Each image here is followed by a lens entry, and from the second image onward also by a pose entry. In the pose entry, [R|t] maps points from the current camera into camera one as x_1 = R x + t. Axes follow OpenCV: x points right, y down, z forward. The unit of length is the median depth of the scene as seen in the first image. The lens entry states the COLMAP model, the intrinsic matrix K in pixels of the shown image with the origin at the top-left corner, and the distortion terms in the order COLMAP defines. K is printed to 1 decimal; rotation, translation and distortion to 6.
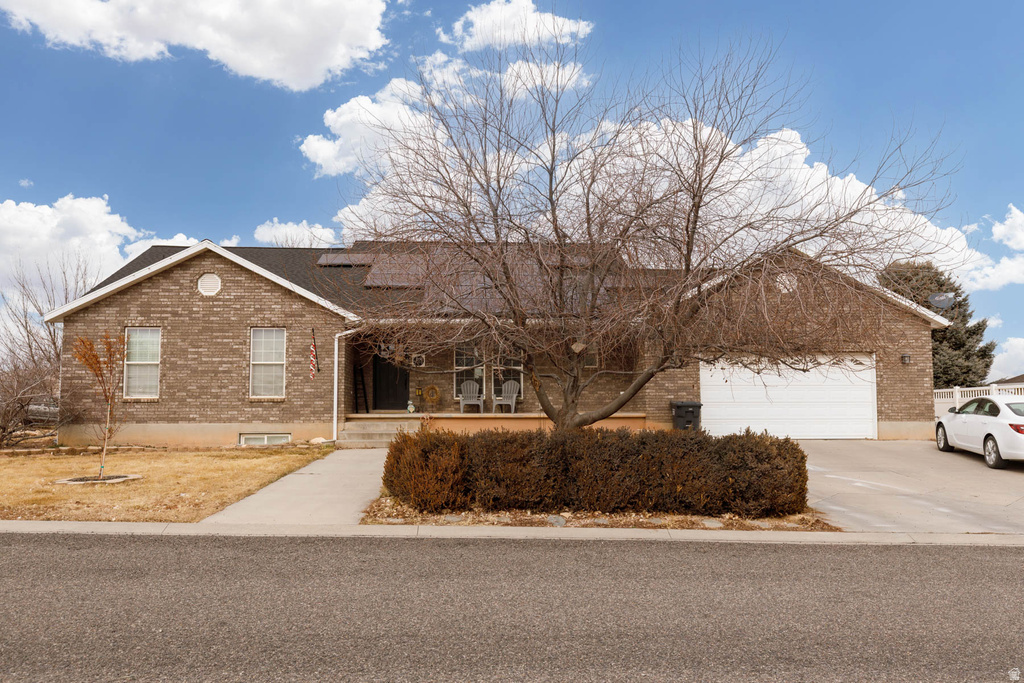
lens RADIAL K [[796.9, 0, 511.2], [0, 796.9, 338.6], [0, 0, 1]] dist [0.008992, -0.007259]
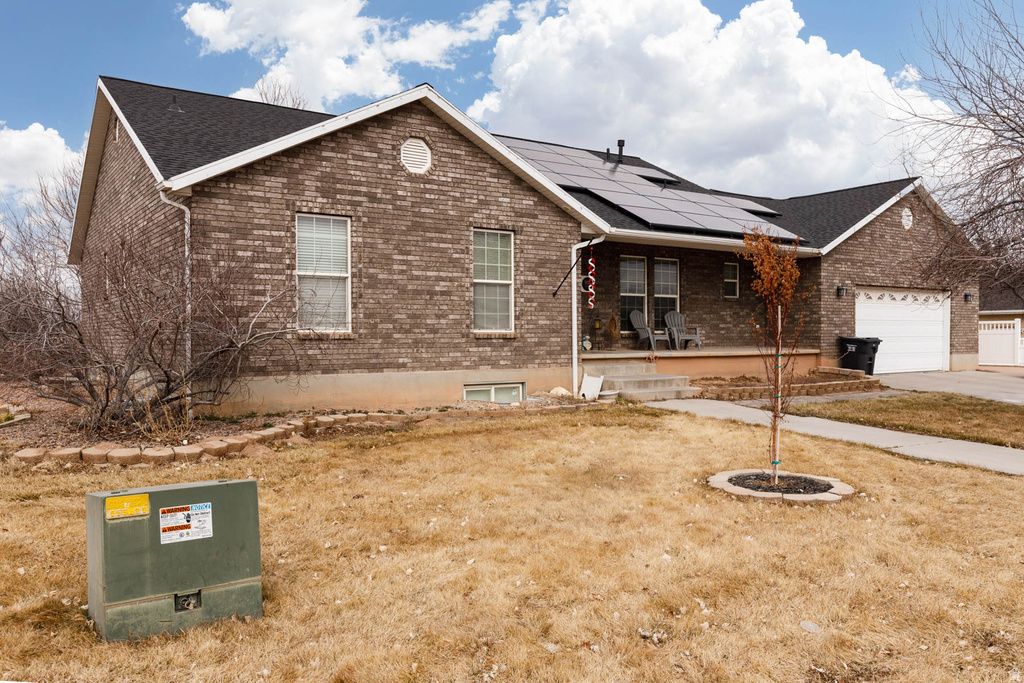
lens RADIAL K [[786.6, 0, 511.4], [0, 786.6, 340.2], [0, 0, 1]] dist [0.005625, 0.001061]
pose [[0.860989, -0.002492, 0.508618, -0.639675], [-0.048316, 0.995065, 0.086664, 0.021168], [-0.506324, -0.099191, 0.856620, 0.408324]]
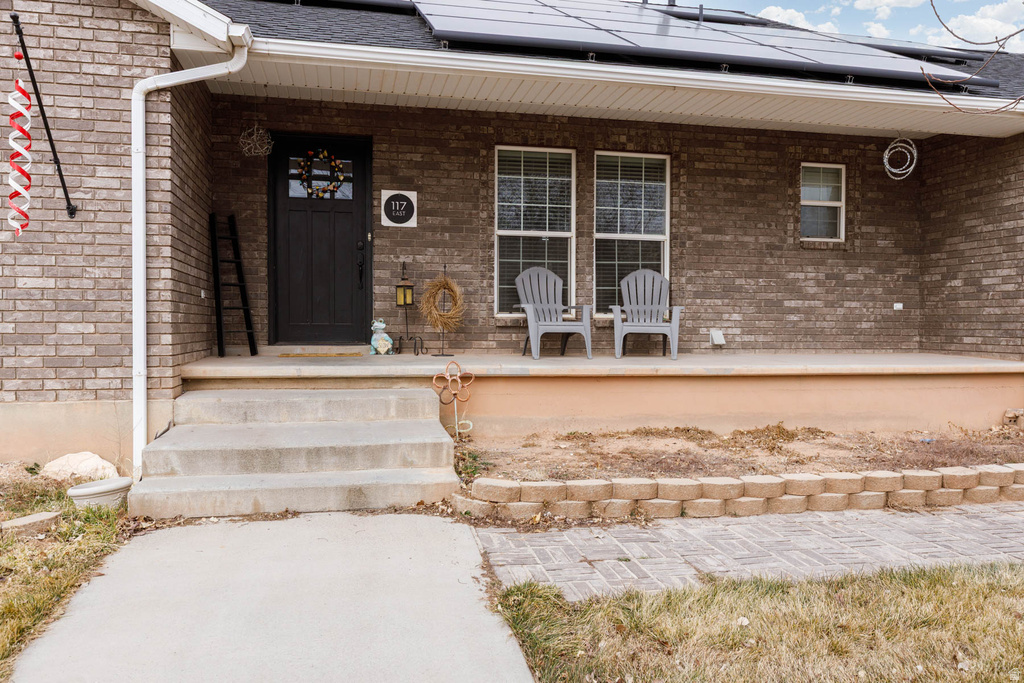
lens RADIAL K [[796.9, 0, 517.3], [0, 796.9, 340.5], [0, 0, 1]] dist [0.008992, -0.007259]
pose [[0.987077, 0.006358, 0.160120, -0.134152], [-0.024636, 0.993355, 0.112423, 0.049815], [-0.158341, -0.114915, 0.980675, 0.703581]]
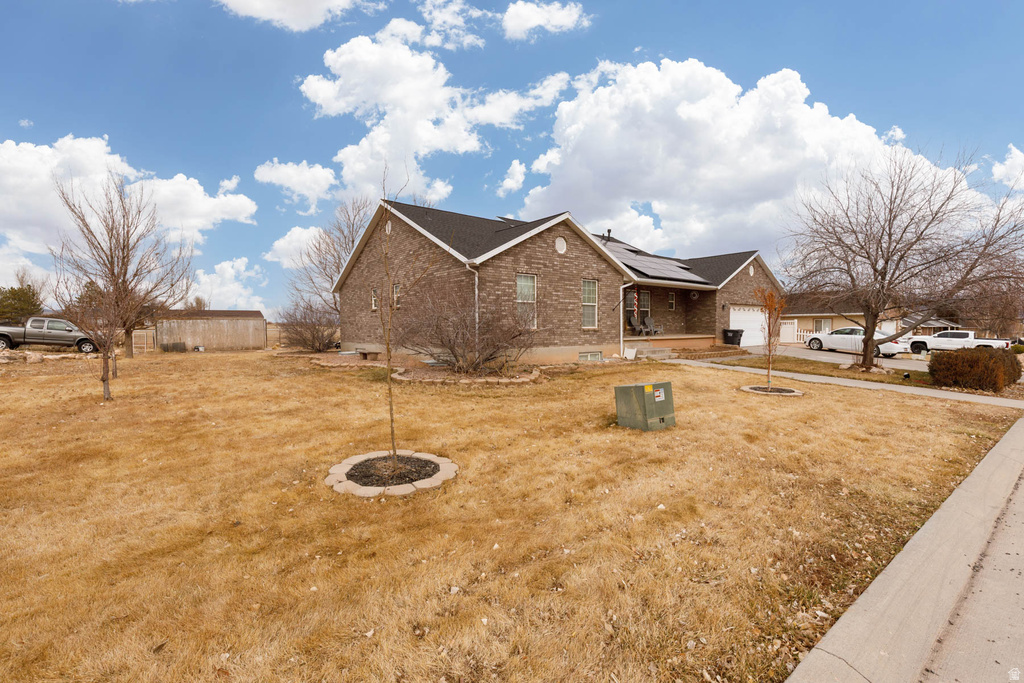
lens RADIAL K [[453.5, 0, 508.5], [0, 453.5, 342.3], [0, 0, 1]] dist [0.003400, -0.000003]
pose [[0.822750, -0.020518, 0.568033, -0.902719], [-0.051400, 0.992568, 0.110300, 0.015806], [-0.566075, -0.119946, 0.815581, 0.402254]]
